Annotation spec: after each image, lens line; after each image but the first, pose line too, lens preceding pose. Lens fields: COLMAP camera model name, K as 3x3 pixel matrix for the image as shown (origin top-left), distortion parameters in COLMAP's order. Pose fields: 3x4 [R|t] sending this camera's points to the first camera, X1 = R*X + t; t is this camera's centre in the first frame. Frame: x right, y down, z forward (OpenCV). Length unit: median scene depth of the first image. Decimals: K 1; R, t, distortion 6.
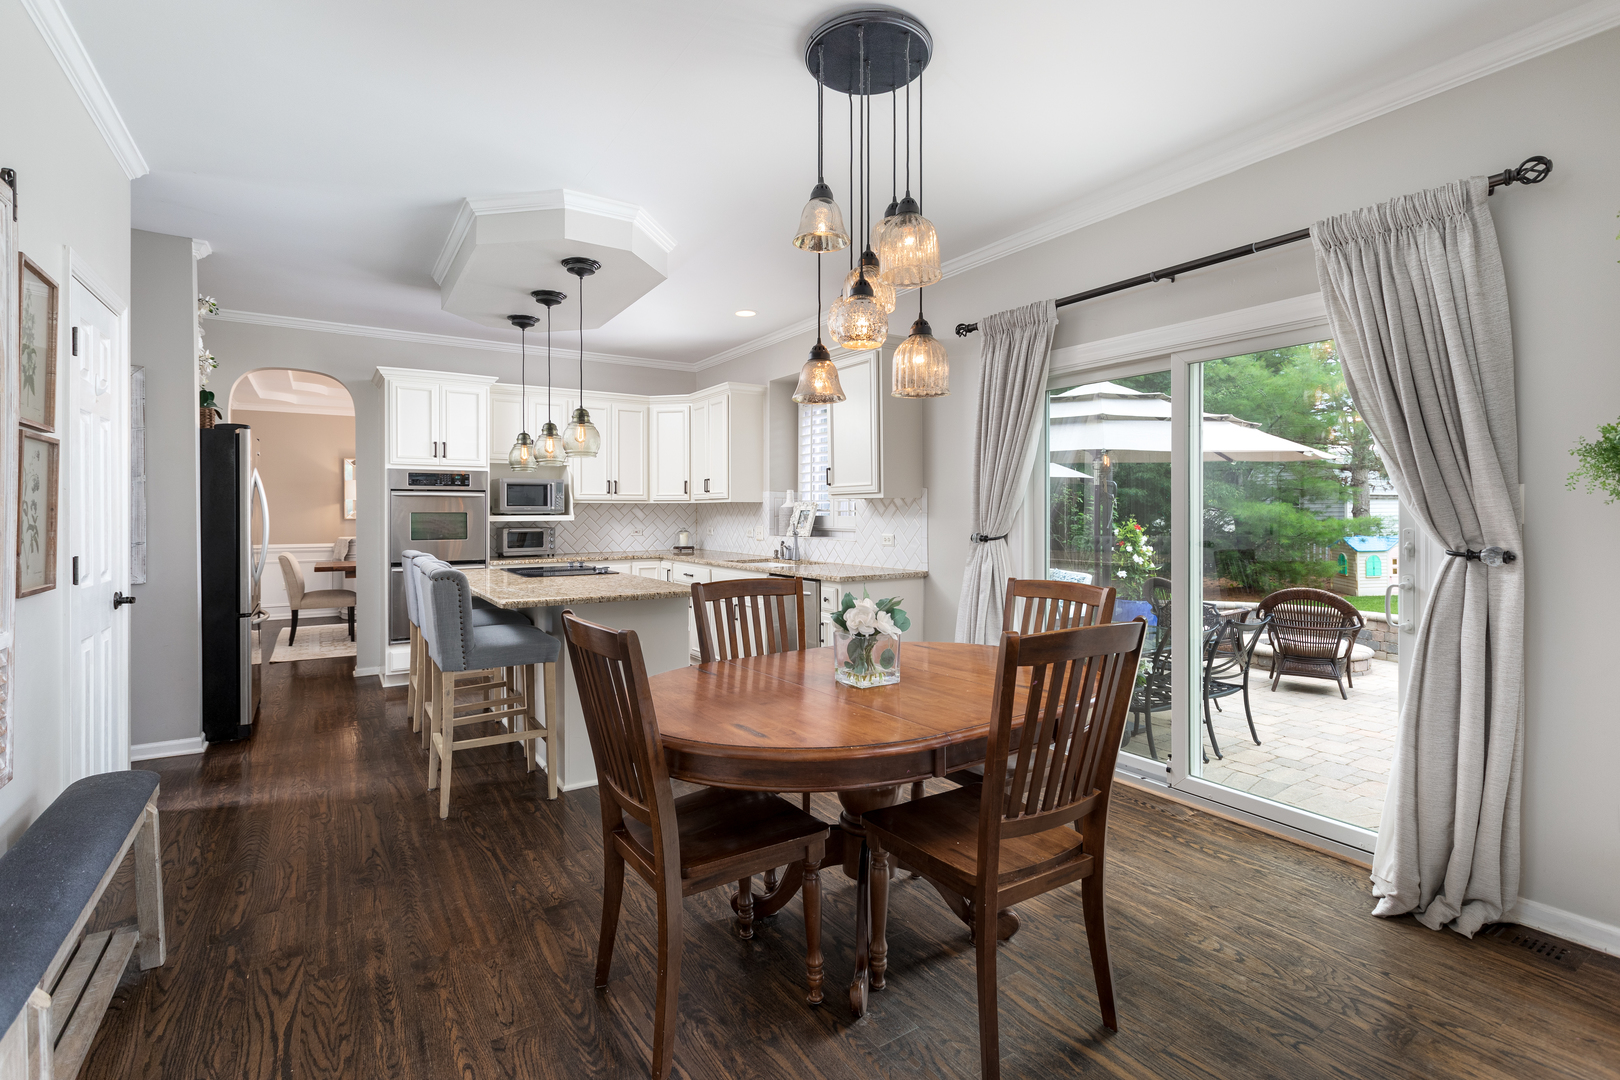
lens RADIAL K [[728.5, 0, 806.1], [0, 728.5, 516.4], [0, 0, 1]] dist [0.004516, -0.001403]
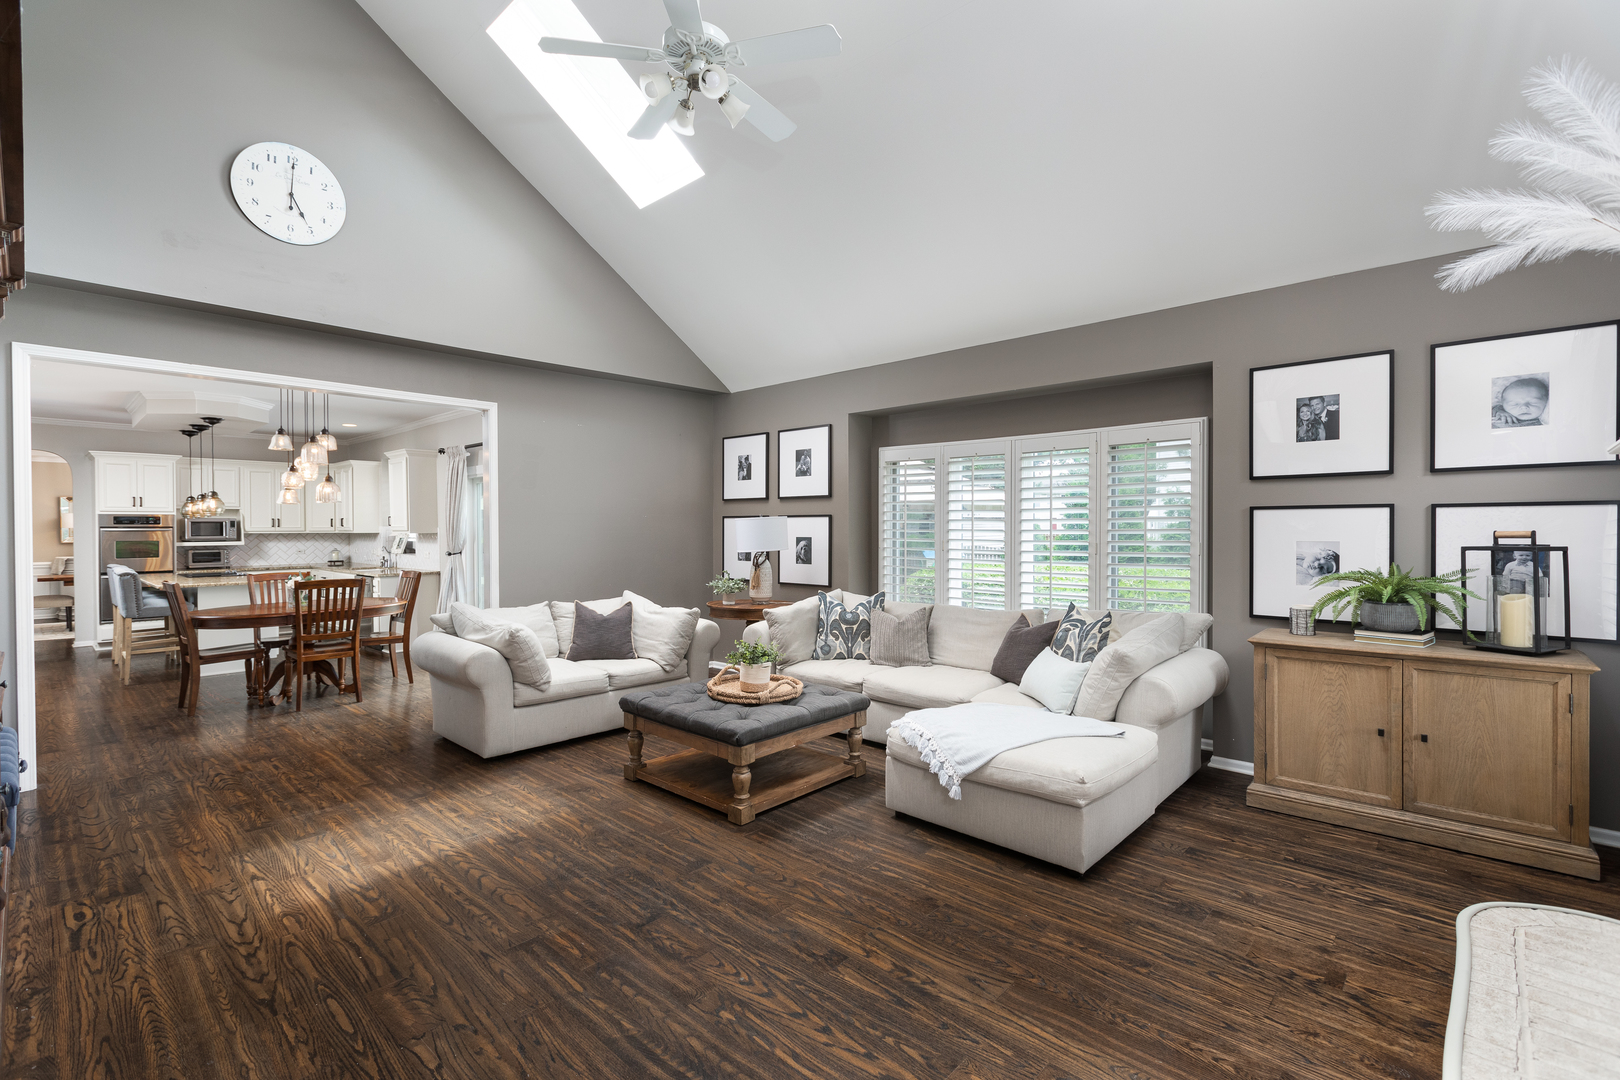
lens RADIAL K [[728.5, 0, 831.9], [0, 728.5, 533.4], [0, 0, 1]] dist [0.004516, -0.001403]
pose [[0.968133, -0.003646, 0.250409, 0.544236], [0.002558, 0.999986, 0.004672, -0.024331], [-0.250422, -0.003882, 0.968129, -0.889019]]
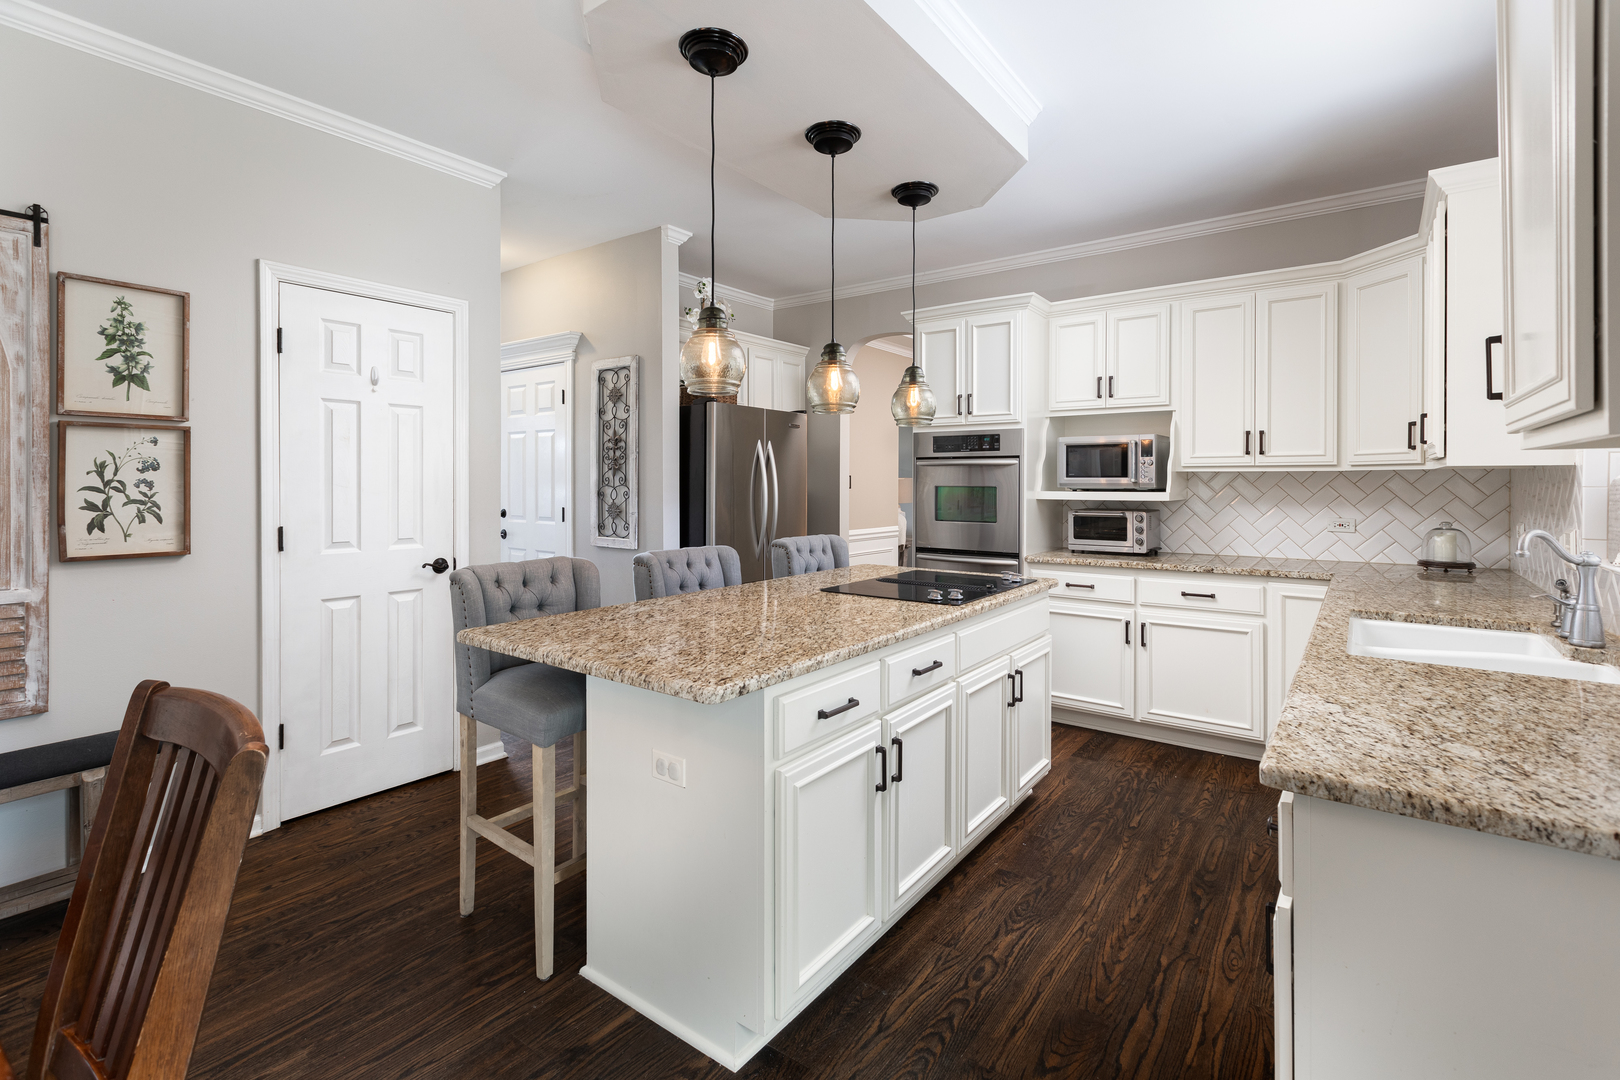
lens RADIAL K [[728.5, 0, 846.8], [0, 728.5, 482.4], [0, 0, 1]] dist [0.004516, -0.001403]
pose [[0.360745, 0.007082, -0.932638, 0.162626], [-0.007114, 0.999963, 0.004842, -0.011323], [0.932637, 0.004889, 0.360782, 0.571264]]
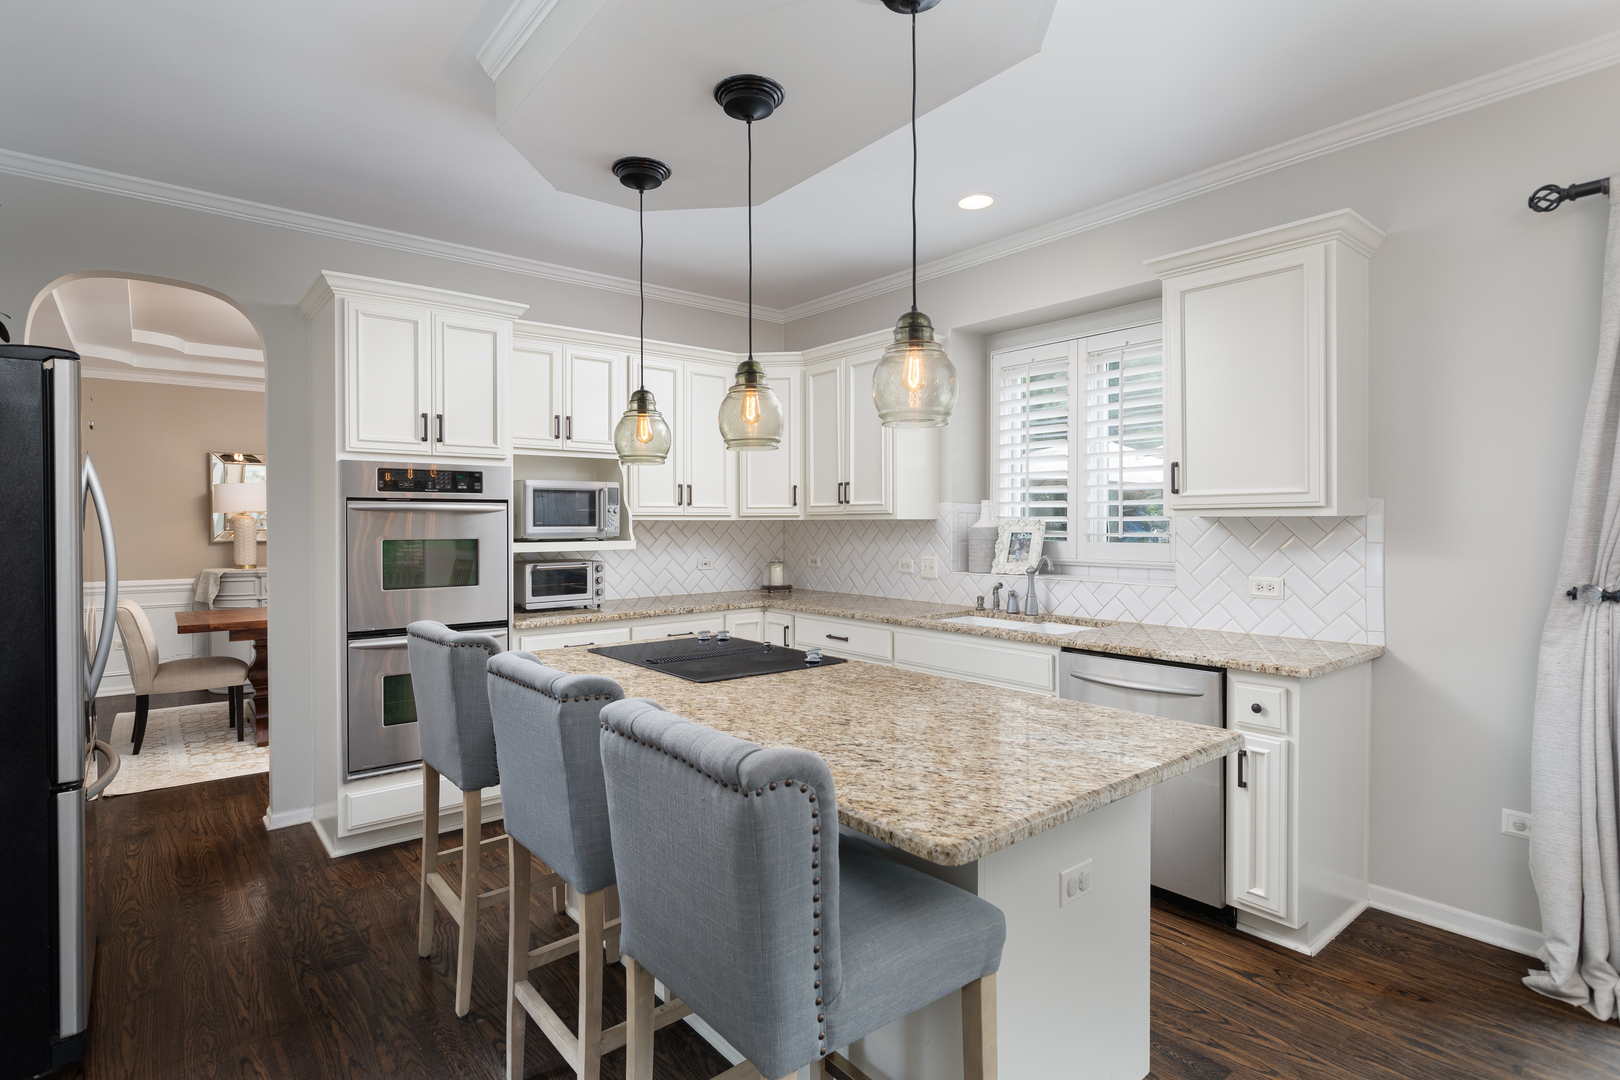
lens RADIAL K [[808.0, 0, 811.0], [0, 808.0, 529.6], [0, 0, 1]] dist [-0.000536, -0.000953]
pose [[0.994541, -0.001472, 0.104338, -0.260119], [0.001215, 0.999996, 0.002527, -0.013086], [-0.104341, -0.002387, 0.994539, 0.327032]]
